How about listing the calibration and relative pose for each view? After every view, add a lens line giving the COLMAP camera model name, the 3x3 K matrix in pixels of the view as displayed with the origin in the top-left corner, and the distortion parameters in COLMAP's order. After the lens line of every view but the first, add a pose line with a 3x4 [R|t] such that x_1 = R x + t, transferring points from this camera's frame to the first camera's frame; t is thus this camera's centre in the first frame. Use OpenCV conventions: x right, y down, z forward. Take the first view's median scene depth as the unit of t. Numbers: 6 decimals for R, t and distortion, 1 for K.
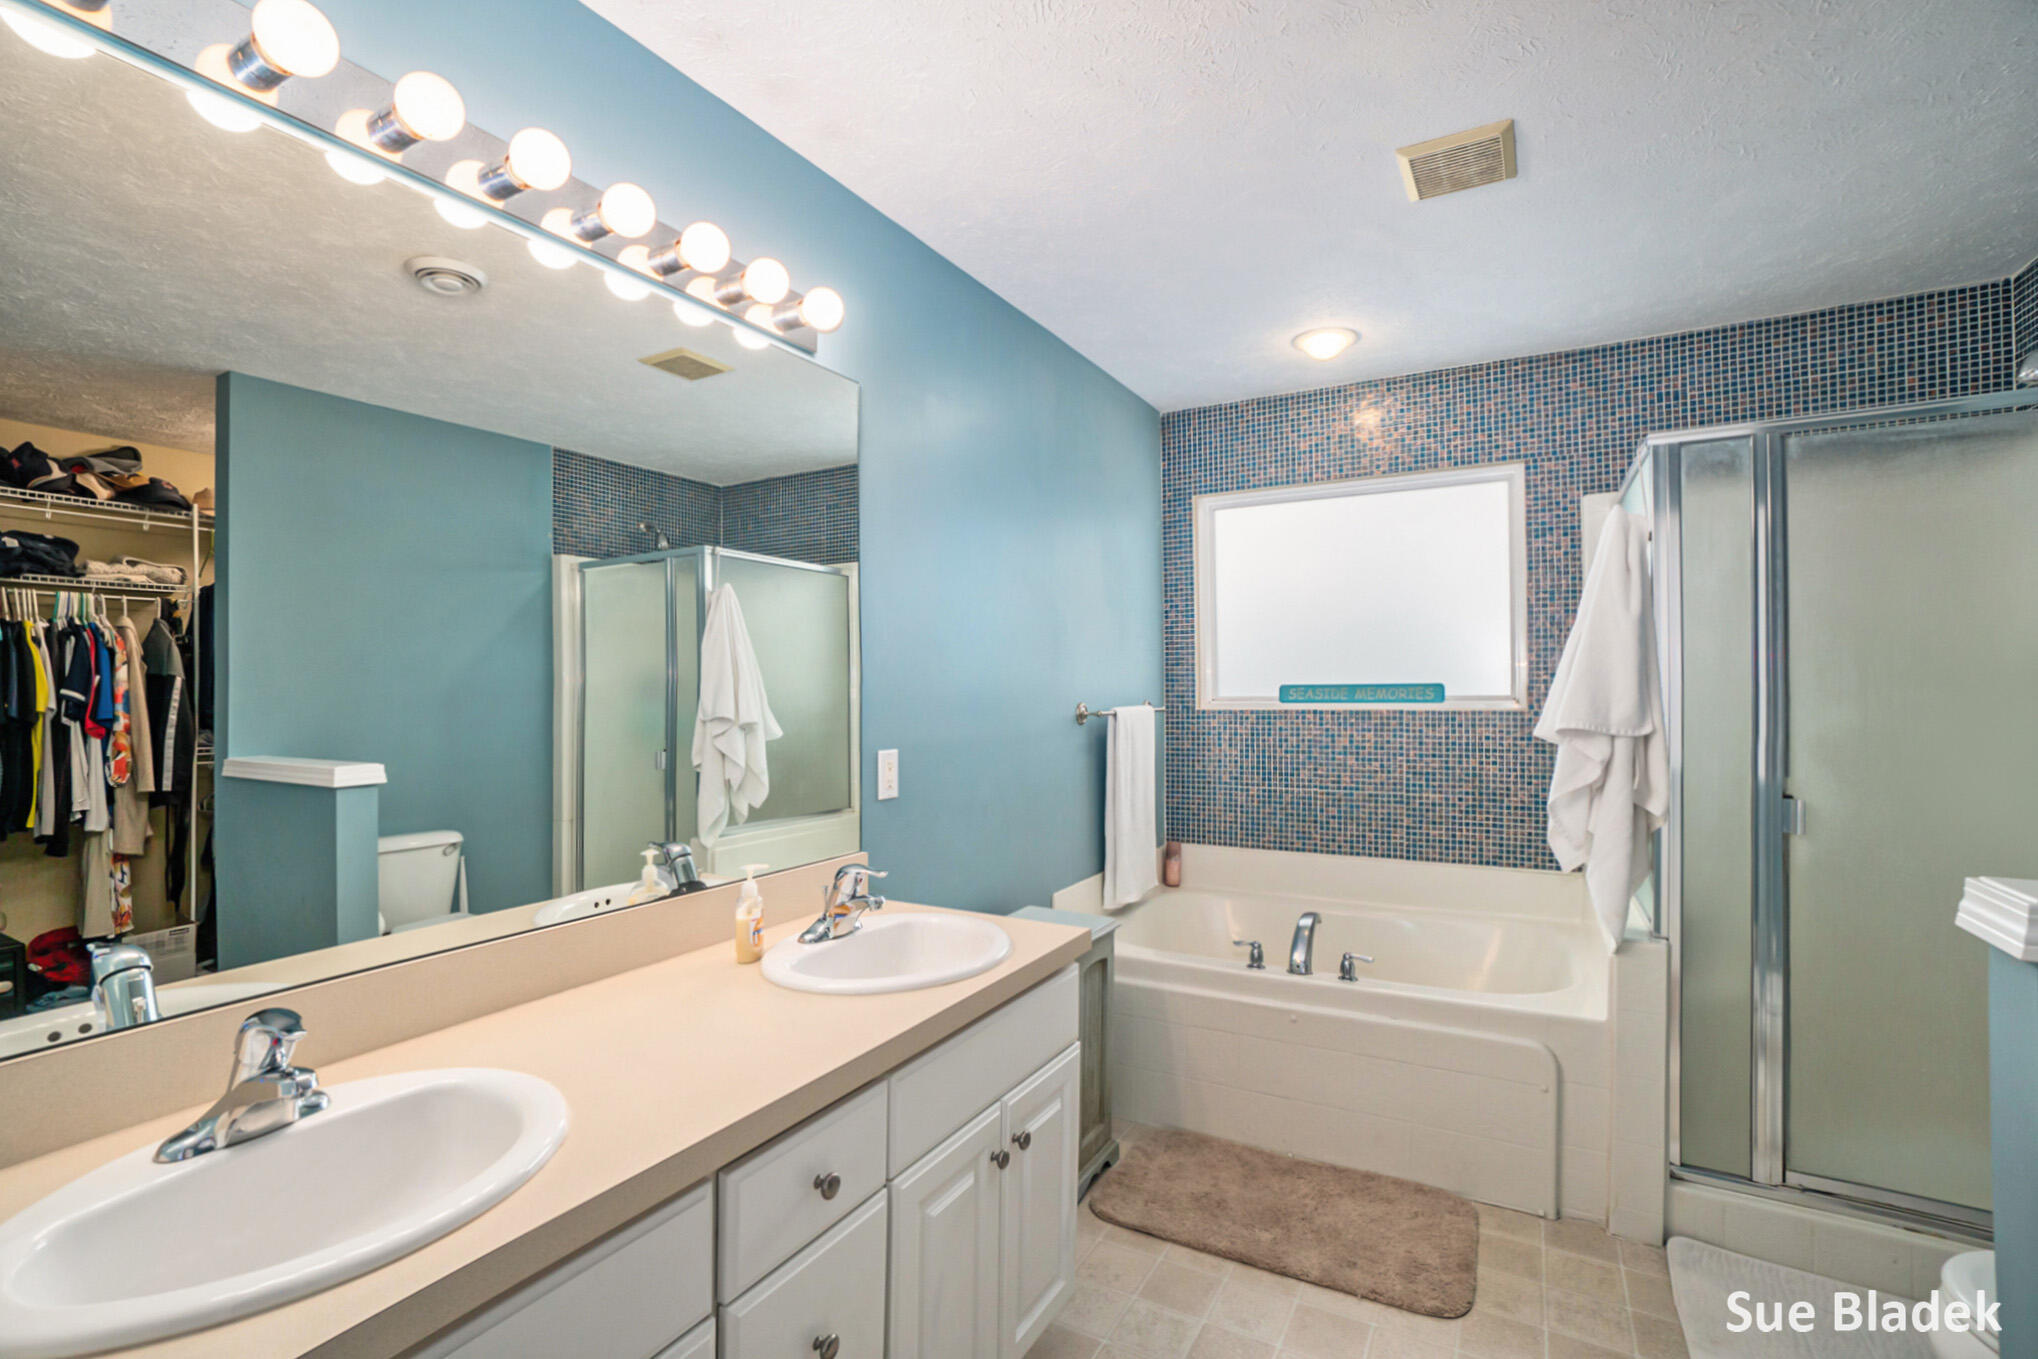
lens RADIAL K [[924.6, 0, 1010.9], [0, 924.6, 686.0], [0, 0, 1]] dist [-0.033696, 0.004492]
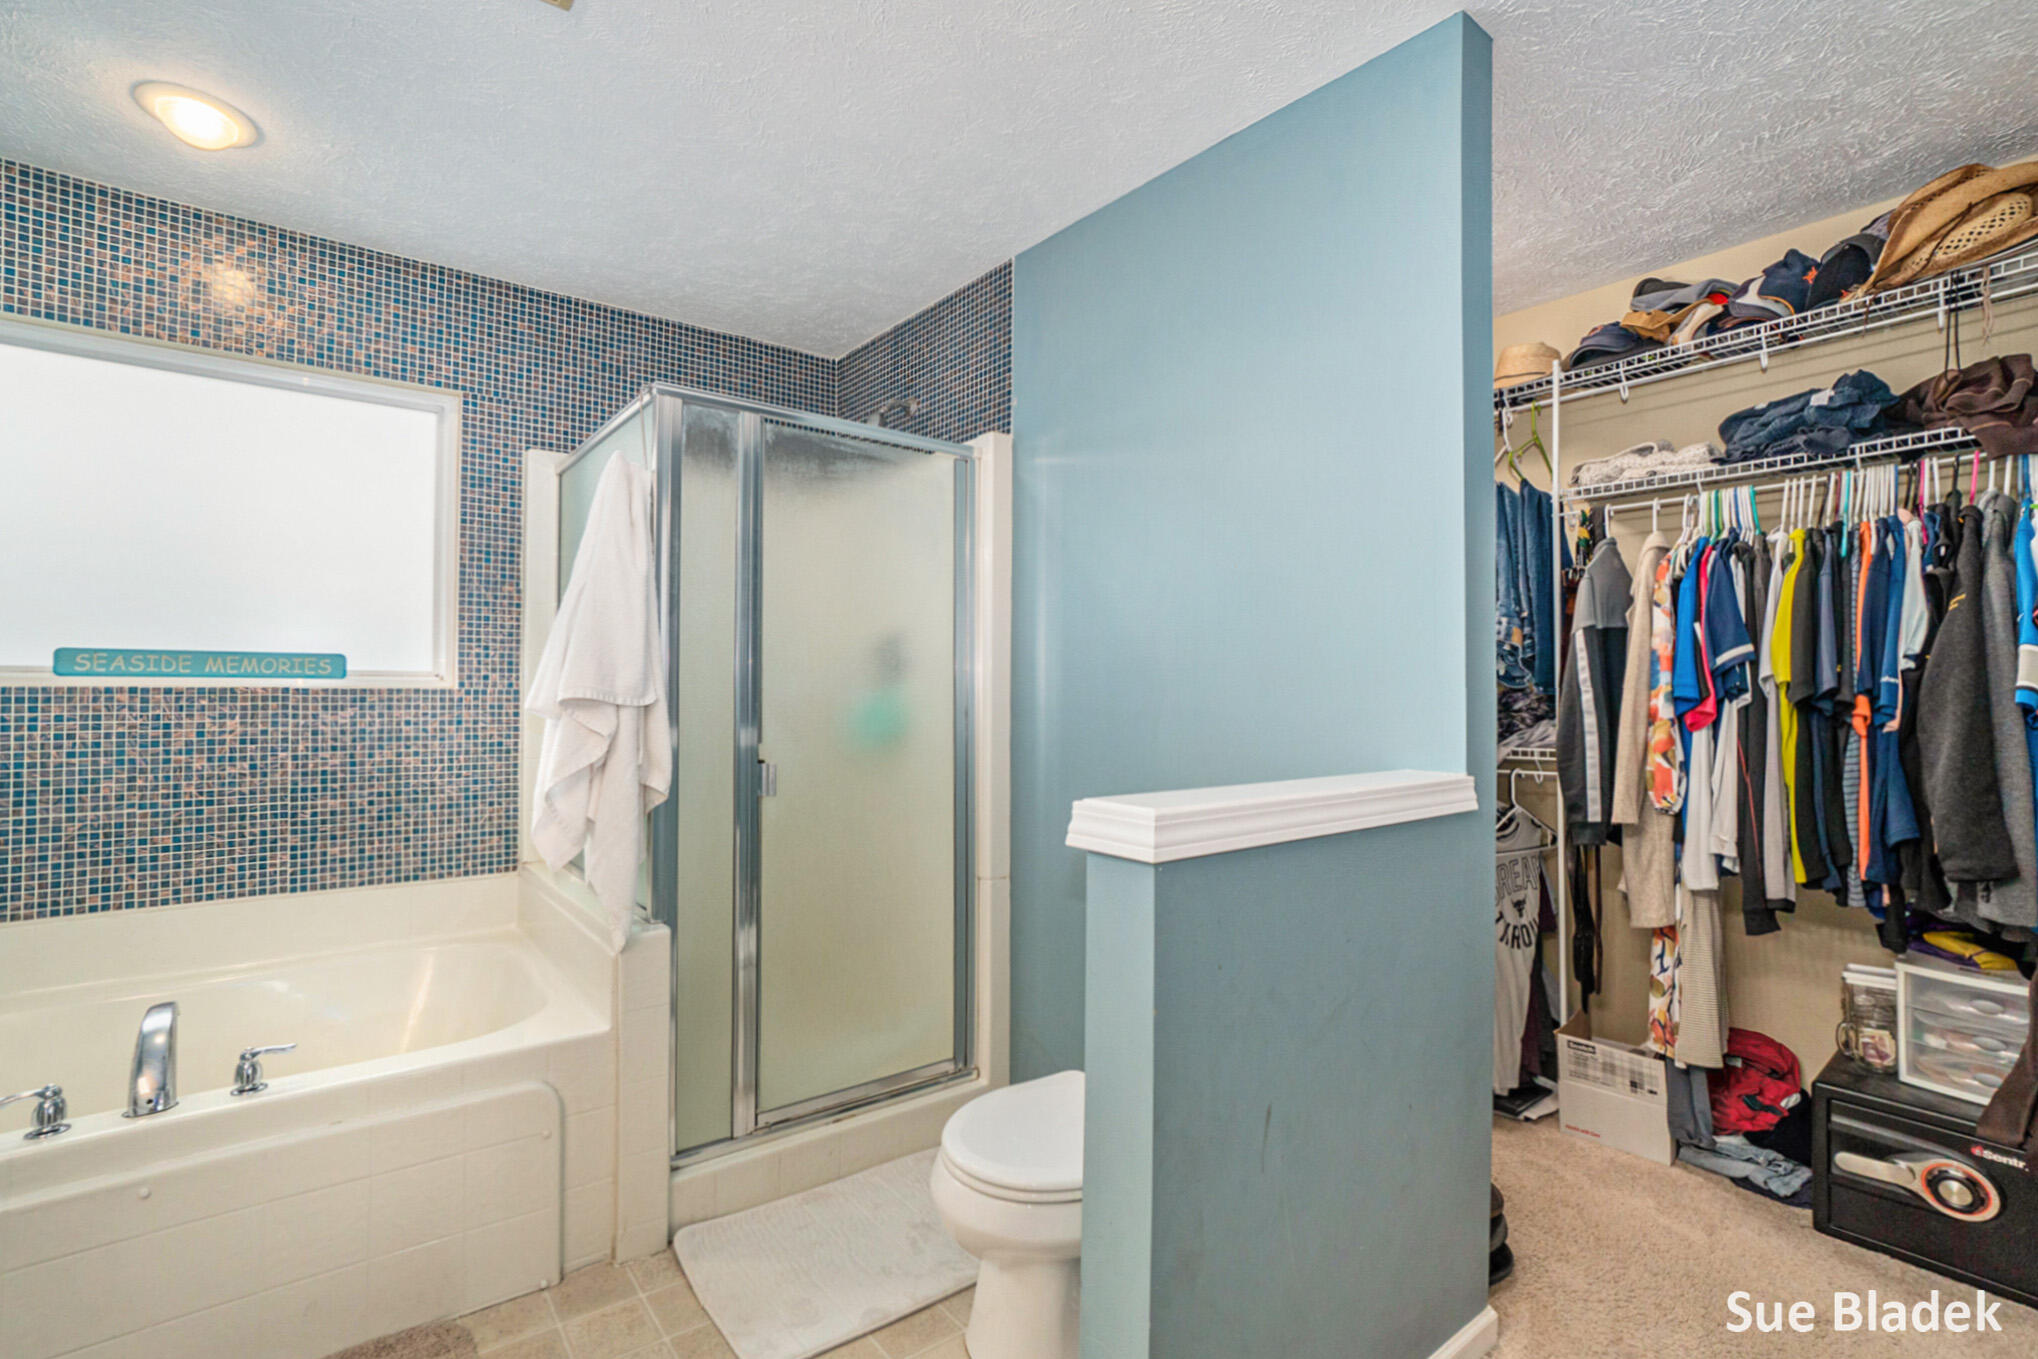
lens RADIAL K [[924.6, 0, 1025.7], [0, 924.6, 679.3], [0, 0, 1]] dist [-0.033696, 0.004492]
pose [[0.378983, 0.016133, 0.925263, -0.017507], [-0.010232, 0.999860, -0.013243, 0.026378], [-0.925347, -0.004449, 0.379095, 0.217686]]
